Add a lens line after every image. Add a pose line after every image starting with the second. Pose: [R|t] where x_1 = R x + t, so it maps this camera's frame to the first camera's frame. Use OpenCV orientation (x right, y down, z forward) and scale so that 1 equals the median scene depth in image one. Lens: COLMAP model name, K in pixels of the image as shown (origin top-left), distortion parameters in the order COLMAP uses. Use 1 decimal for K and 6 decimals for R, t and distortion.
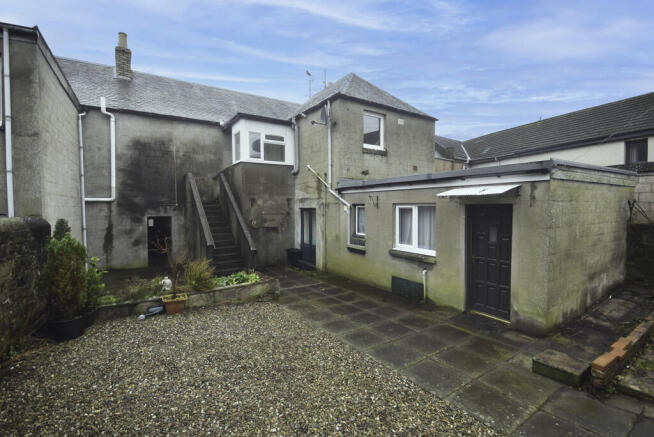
lens RADIAL K [[293.7, 0, 317.8], [0, 293.7, 215.3], [0, 0, 1]] dist [0.000224, -0.000117]
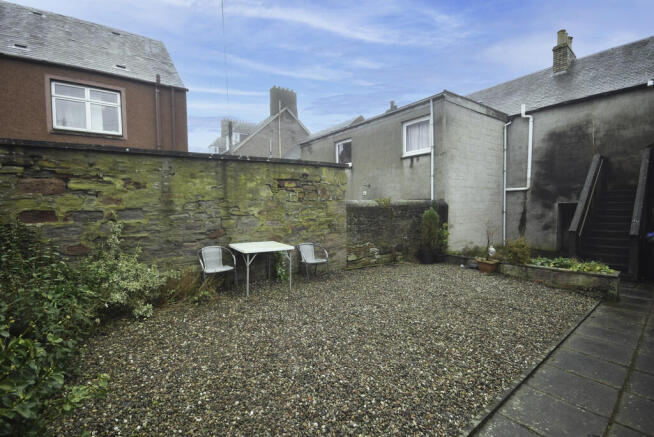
lens RADIAL K [[293.7, 0, 317.8], [0, 293.7, 215.3], [0, 0, 1]] dist [0.000224, -0.000117]
pose [[0.052824, 0.041331, -0.997748, 0.442024], [-0.017093, 0.999034, 0.040479, 0.020496], [0.998458, 0.014916, 0.053480, 0.094225]]
